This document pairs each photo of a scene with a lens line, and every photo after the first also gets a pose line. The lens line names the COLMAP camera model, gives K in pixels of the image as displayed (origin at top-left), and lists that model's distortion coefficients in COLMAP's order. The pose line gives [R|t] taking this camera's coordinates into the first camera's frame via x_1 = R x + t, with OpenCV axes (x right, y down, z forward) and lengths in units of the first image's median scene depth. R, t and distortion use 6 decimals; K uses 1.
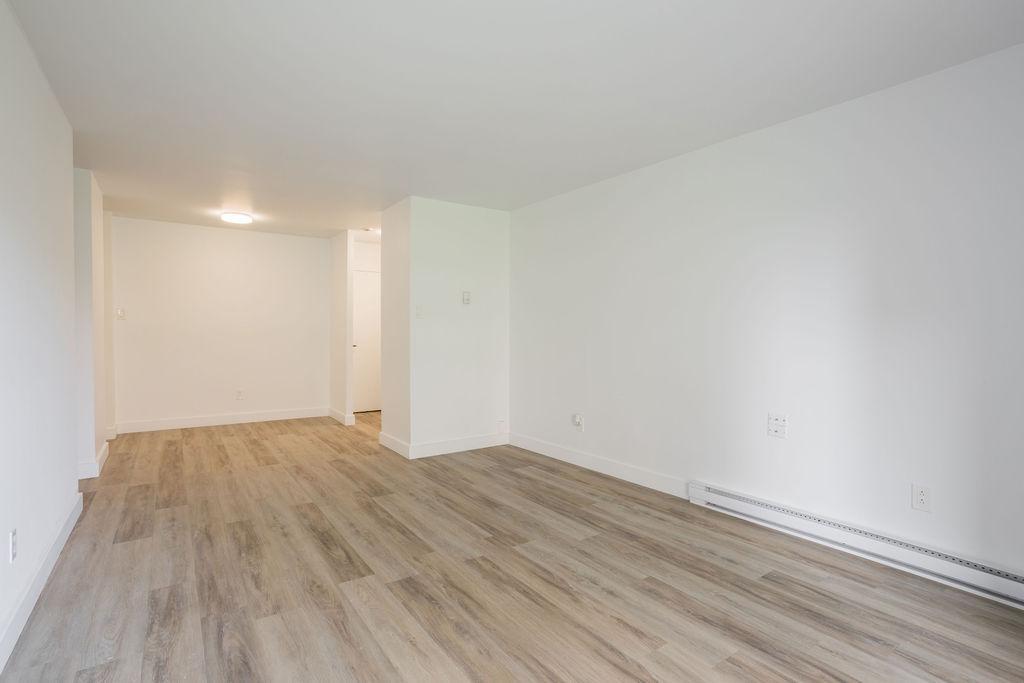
lens RADIAL K [[509.7, 0, 511.0], [0, 509.7, 338.5], [0, 0, 1]] dist [0.021030, -0.000031]
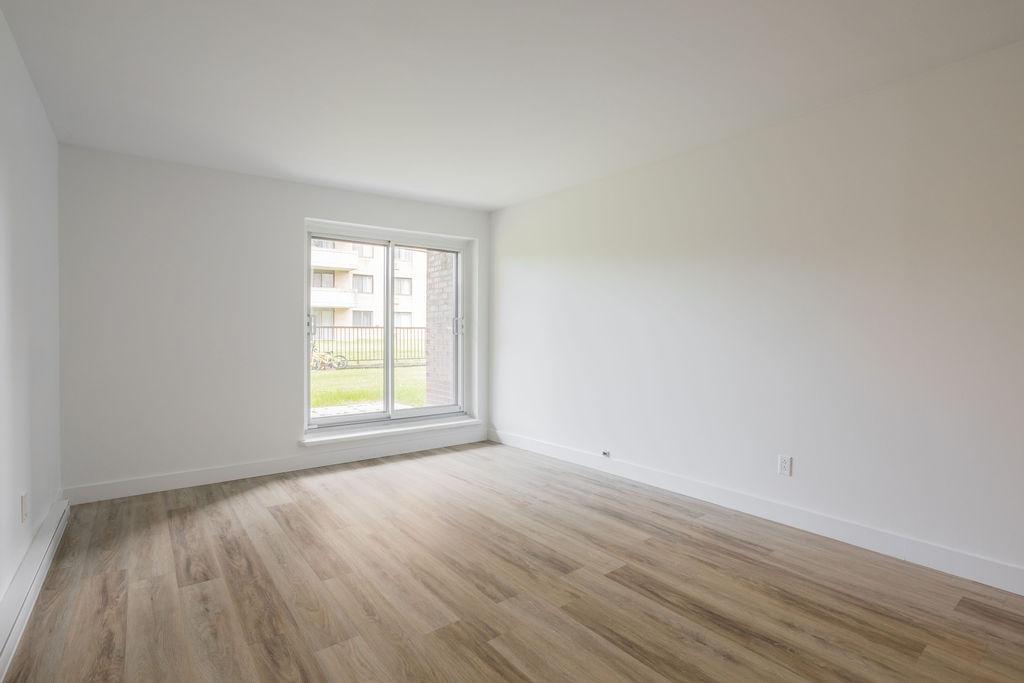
lens RADIAL K [[509.7, 0, 509.8], [0, 509.7, 338.0], [0, 0, 1]] dist [0.021030, -0.000031]
pose [[-0.999031, 0.000972, -0.043991, -0.043470], [-0.000354, 0.999547, 0.030107, -0.027182], [0.044001, 0.030093, -0.998578, 2.013222]]
